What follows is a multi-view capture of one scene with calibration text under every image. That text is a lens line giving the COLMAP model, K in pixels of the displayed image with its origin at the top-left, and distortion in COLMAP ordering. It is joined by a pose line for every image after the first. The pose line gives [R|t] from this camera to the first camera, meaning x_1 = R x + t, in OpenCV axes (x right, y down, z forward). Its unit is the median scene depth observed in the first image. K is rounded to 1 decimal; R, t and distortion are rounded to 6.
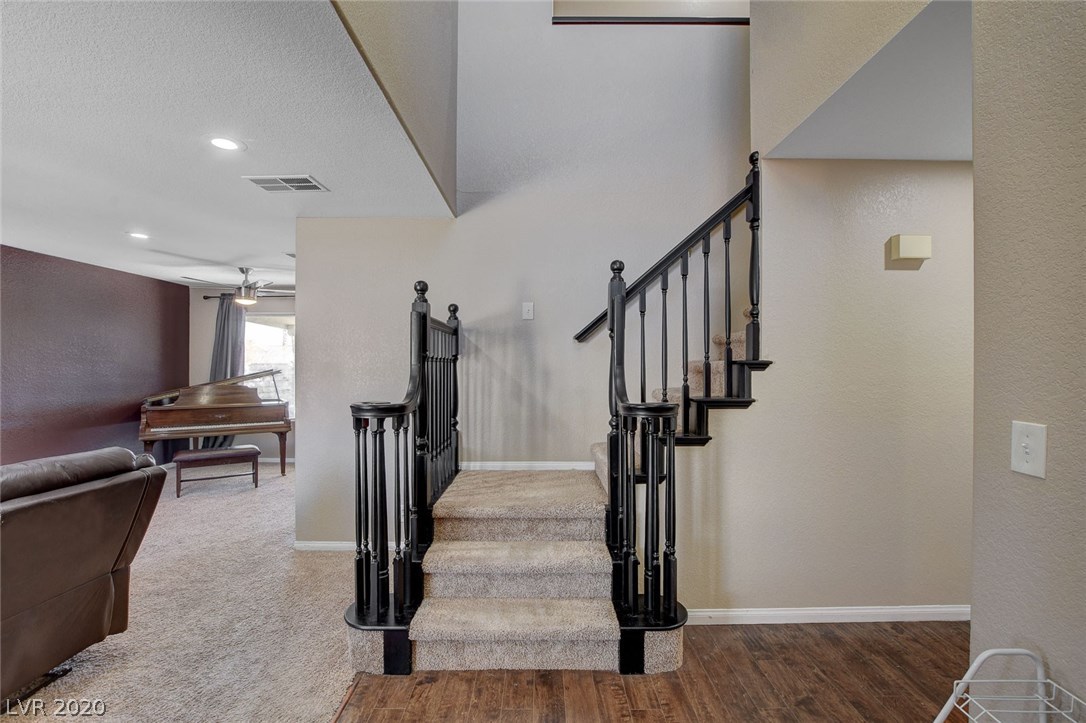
lens RADIAL K [[477.5, 0, 546.9], [0, 477.5, 365.6], [0, 0, 1]] dist [-0.022476, 0.004330]
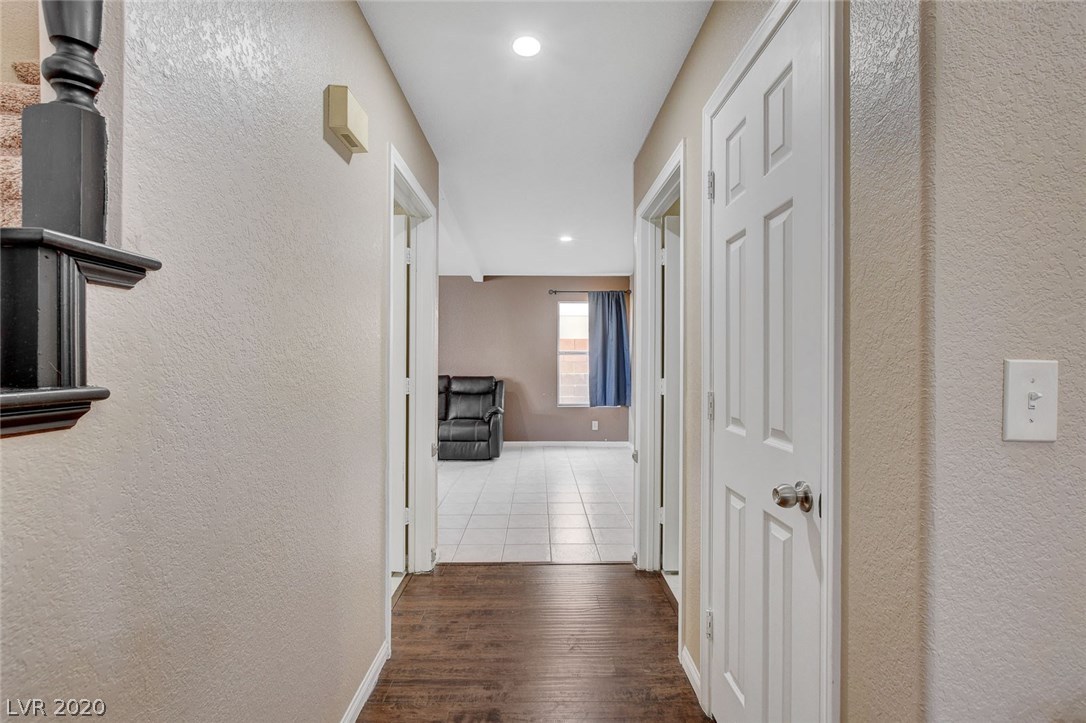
lens RADIAL K [[477.5, 0, 541.5], [0, 477.5, 366.6], [0, 0, 1]] dist [-0.022476, 0.004330]
pose [[0.005512, -0.014292, 0.999883, 0.172918], [0.000955, 0.999897, 0.014287, 0.054080], [-0.999984, 0.000876, 0.005525, 0.750767]]
